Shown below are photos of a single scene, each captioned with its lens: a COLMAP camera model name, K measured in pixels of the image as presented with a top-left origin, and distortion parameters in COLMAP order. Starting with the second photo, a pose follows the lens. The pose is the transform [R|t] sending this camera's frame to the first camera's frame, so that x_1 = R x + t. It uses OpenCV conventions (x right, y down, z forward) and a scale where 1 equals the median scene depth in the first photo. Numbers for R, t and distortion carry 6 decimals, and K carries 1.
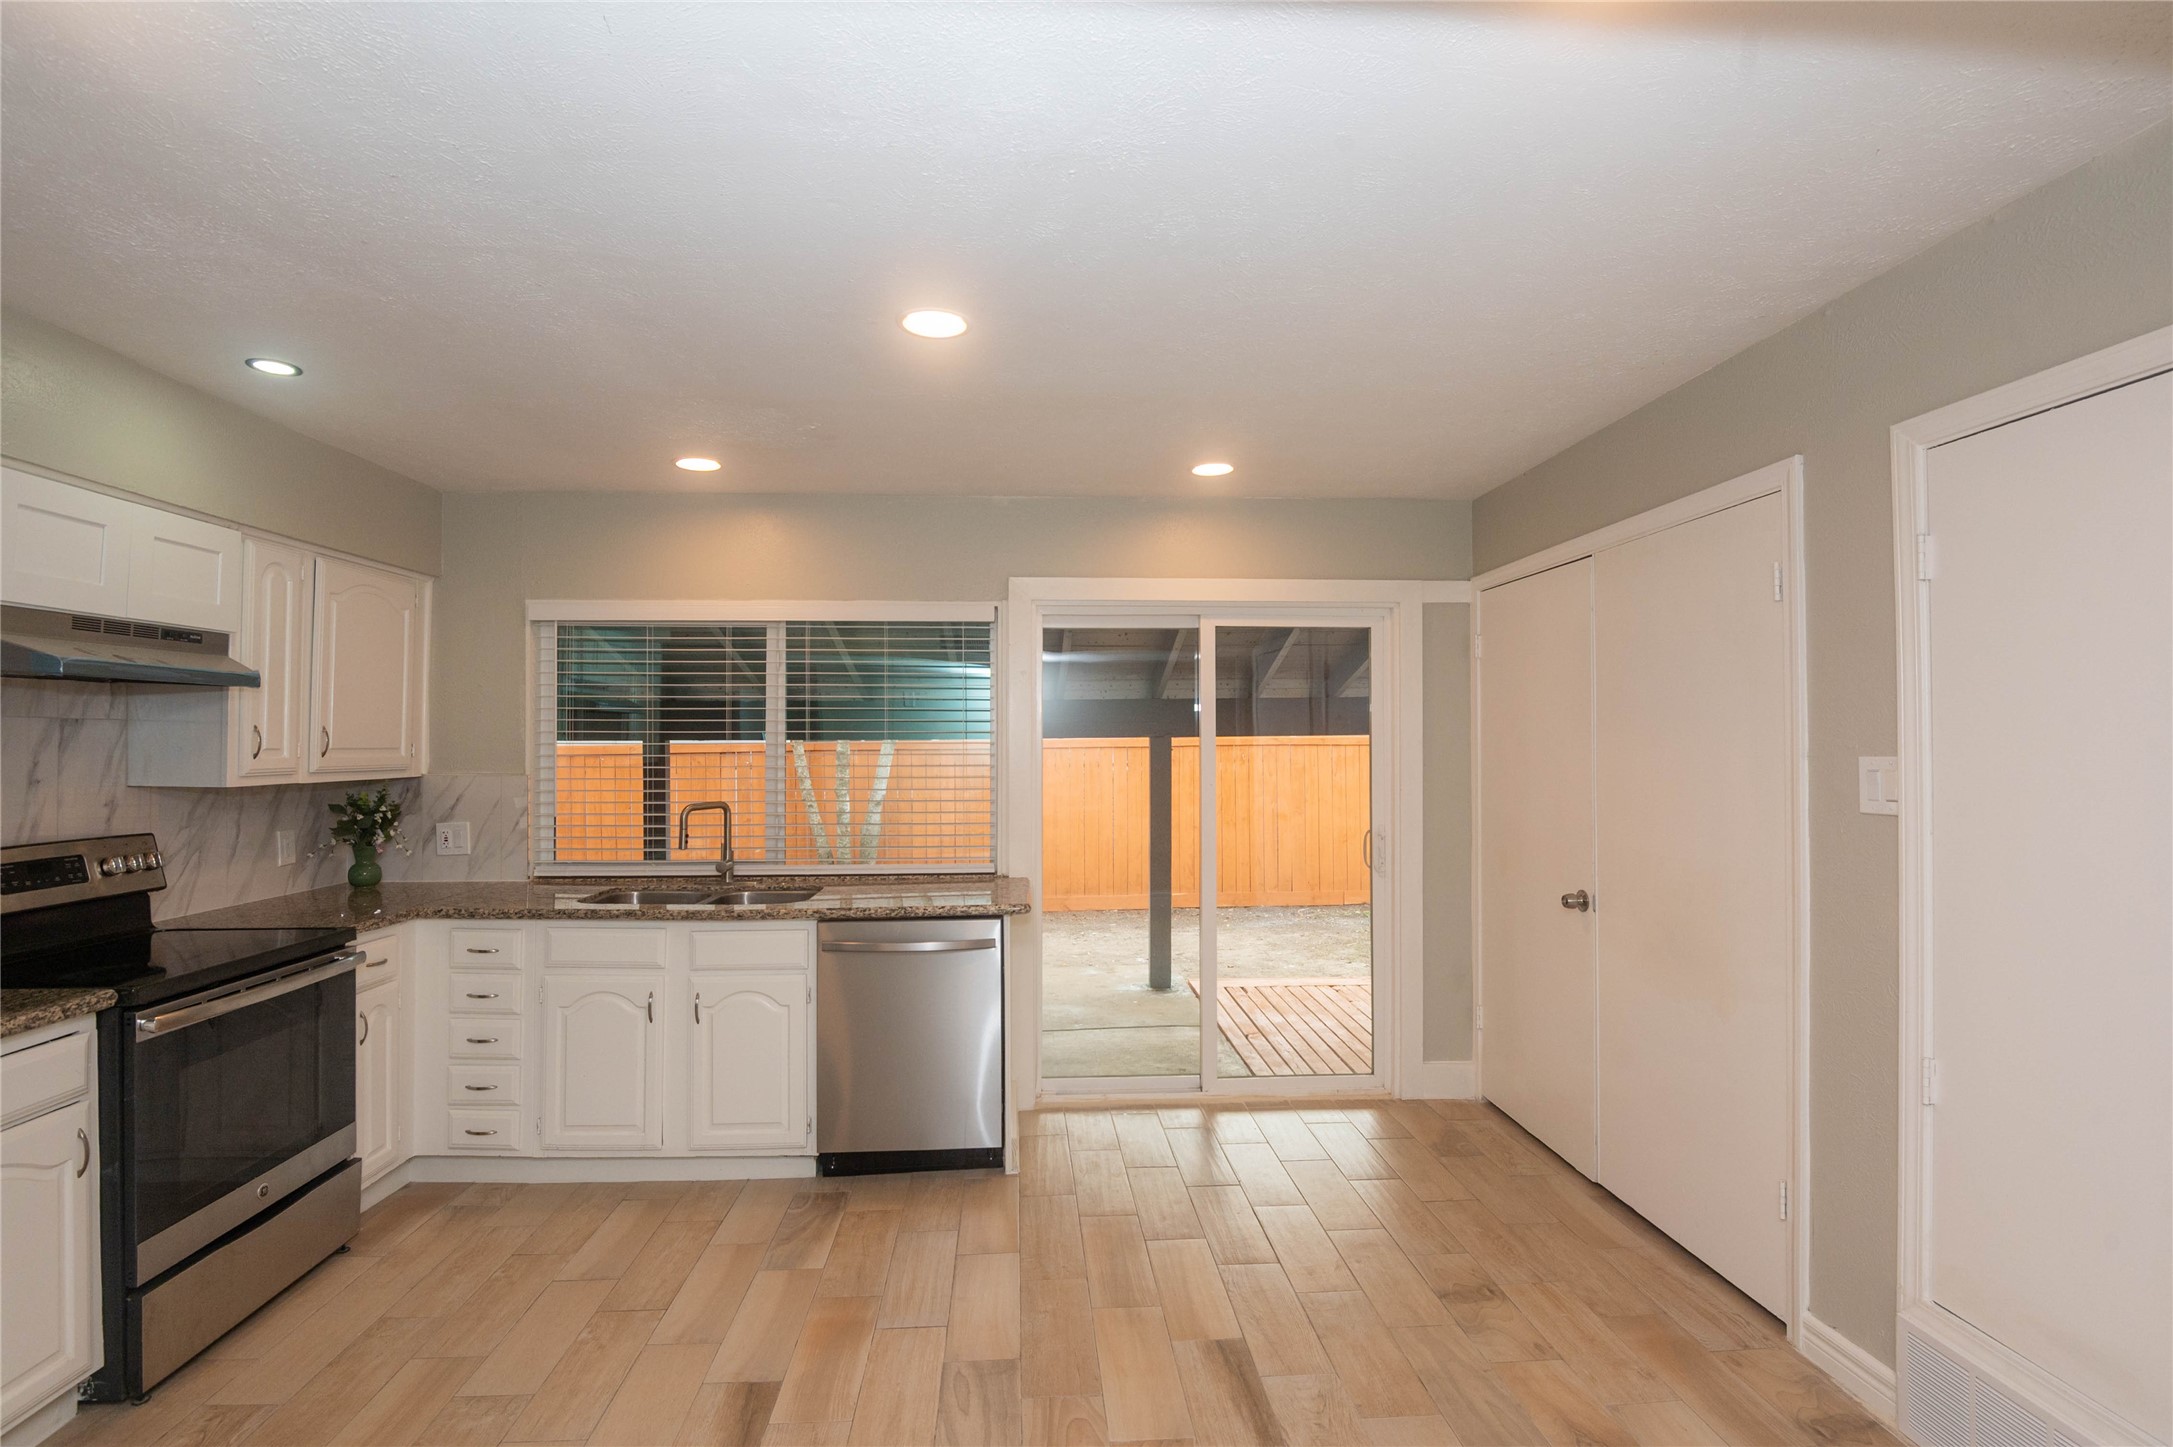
lens RADIAL K [[1019.1, 0, 1086.5], [0, 1019.1, 723.5], [0, 0, 1]] dist [-0.022867, -0.001652]
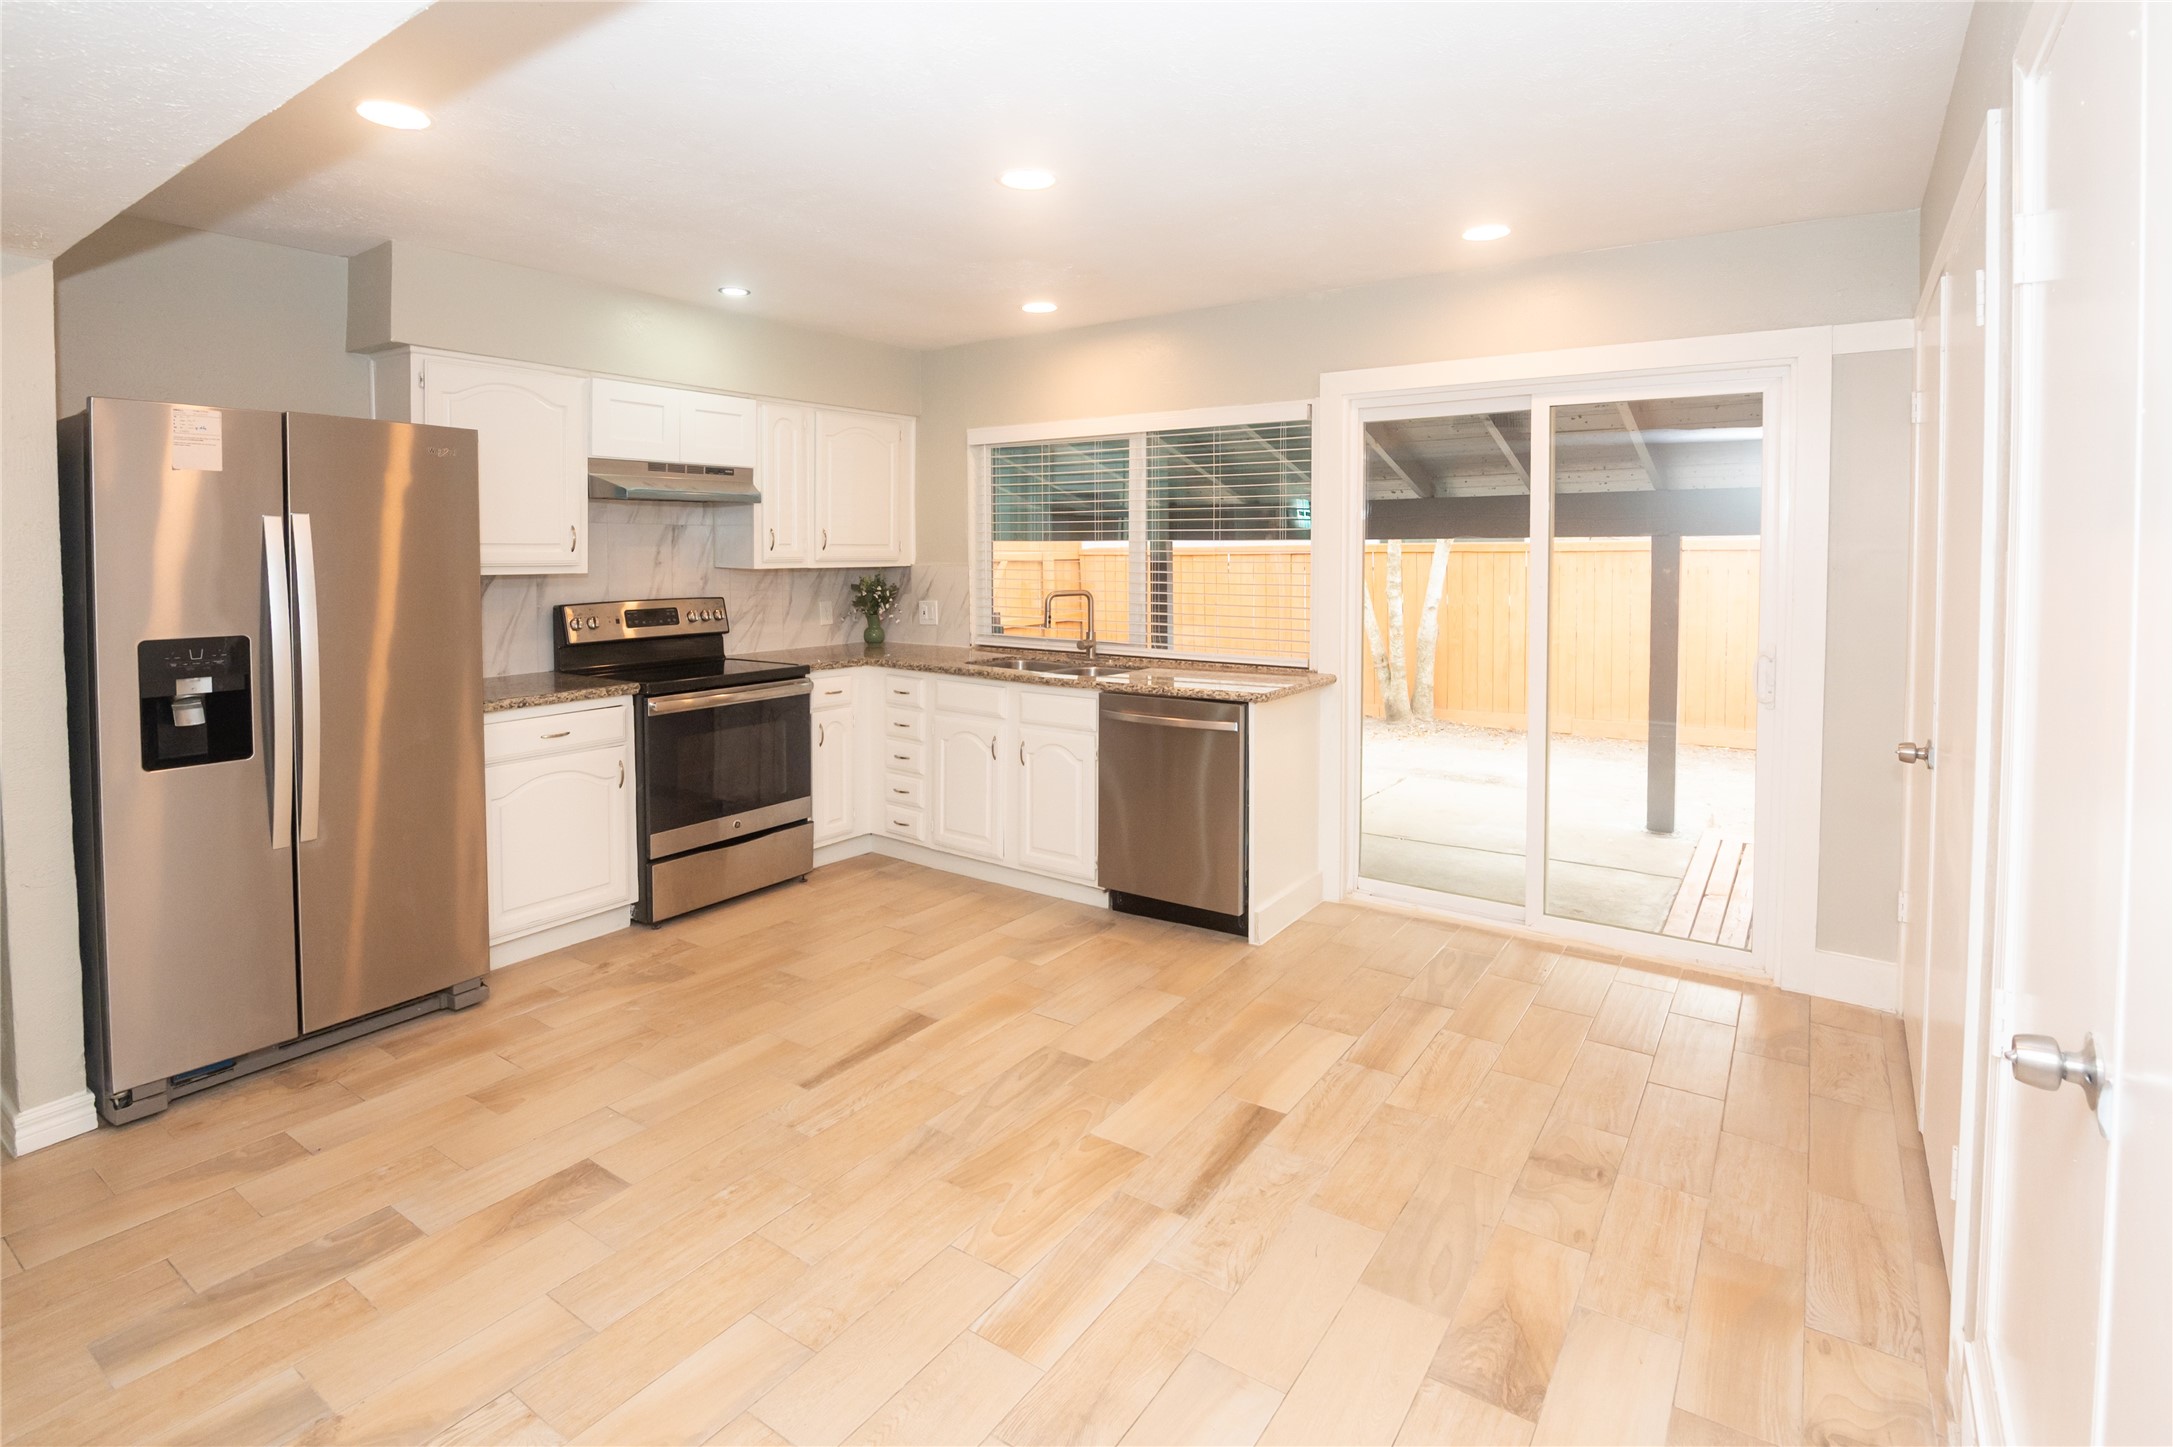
lens RADIAL K [[1064.8, 0, 1087.6], [0, 1064.8, 587.1], [0, 0, 1]] dist [-0.023710, -0.000795]
pose [[0.780710, 0.024735, -0.624404, 0.491322], [0.010835, 0.998530, 0.053103, 0.009148], [0.624800, -0.048224, 0.779295, 0.043828]]
